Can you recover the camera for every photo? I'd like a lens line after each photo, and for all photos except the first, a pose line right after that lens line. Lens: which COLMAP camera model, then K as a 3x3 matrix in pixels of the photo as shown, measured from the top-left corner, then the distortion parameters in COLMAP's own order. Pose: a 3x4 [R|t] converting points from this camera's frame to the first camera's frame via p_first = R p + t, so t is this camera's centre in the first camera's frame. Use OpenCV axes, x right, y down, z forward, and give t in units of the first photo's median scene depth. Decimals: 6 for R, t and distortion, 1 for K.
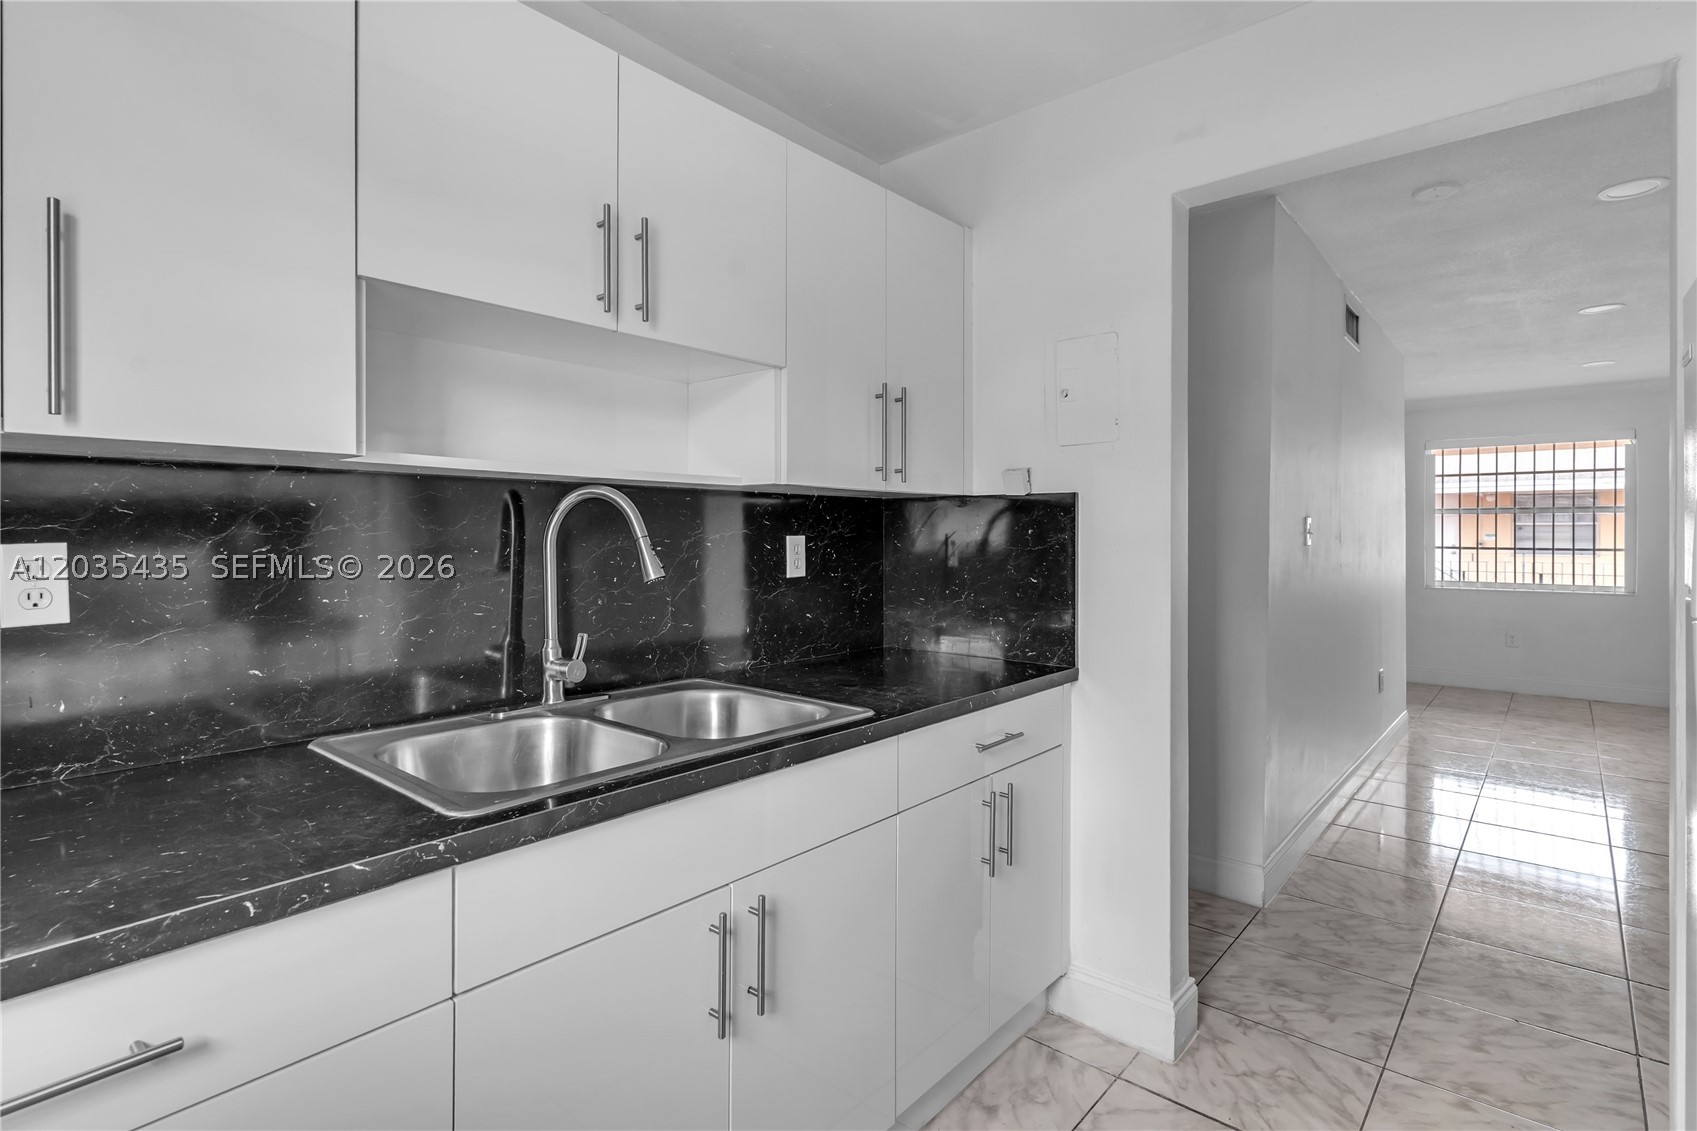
lens RADIAL K [[829.2, 0, 834.4], [0, 829.2, 532.6], [0, 0, 1]] dist [0.000879, 0.000726]
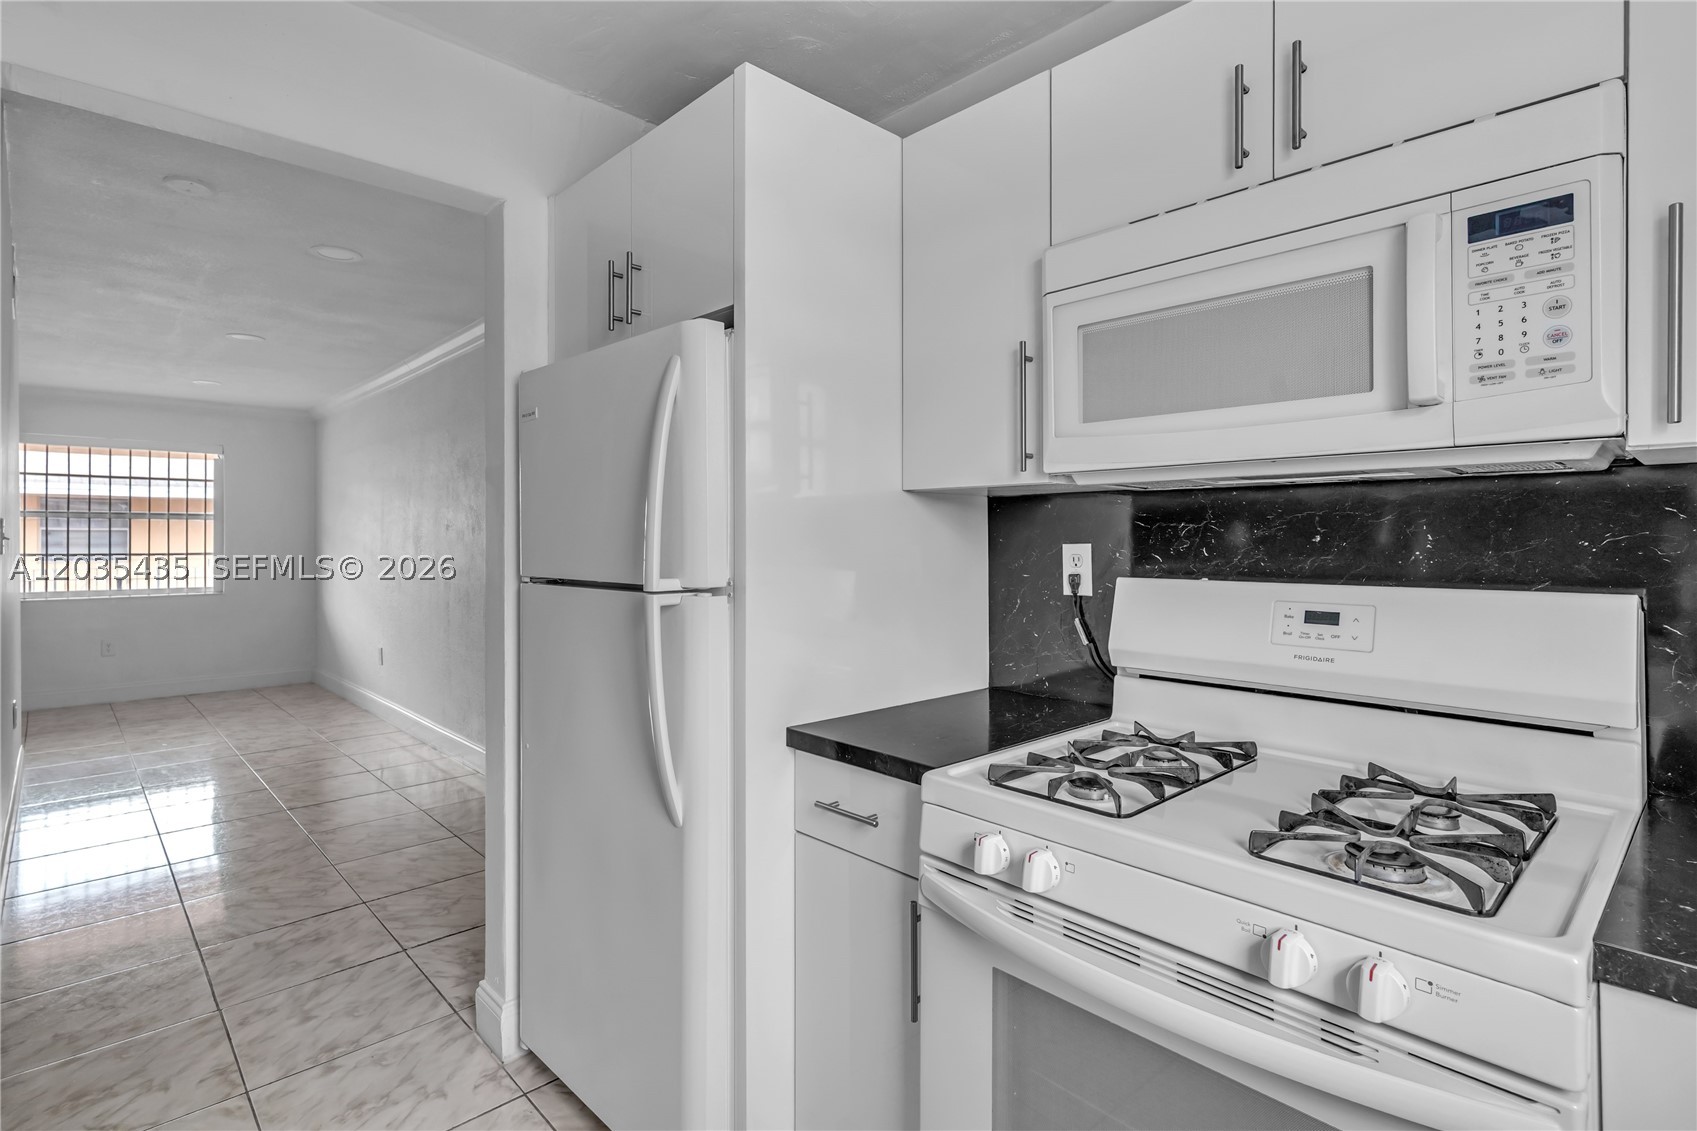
lens RADIAL K [[829.2, 0, 834.4], [0, 829.2, 532.6], [0, 0, 1]] dist [0.000879, 0.000726]
pose [[0.102251, 0.007720, 0.994729, -0.127862], [-0.000905, 0.999970, -0.007668, 0.000721], [-0.994758, -0.000116, 0.102255, 0.121293]]
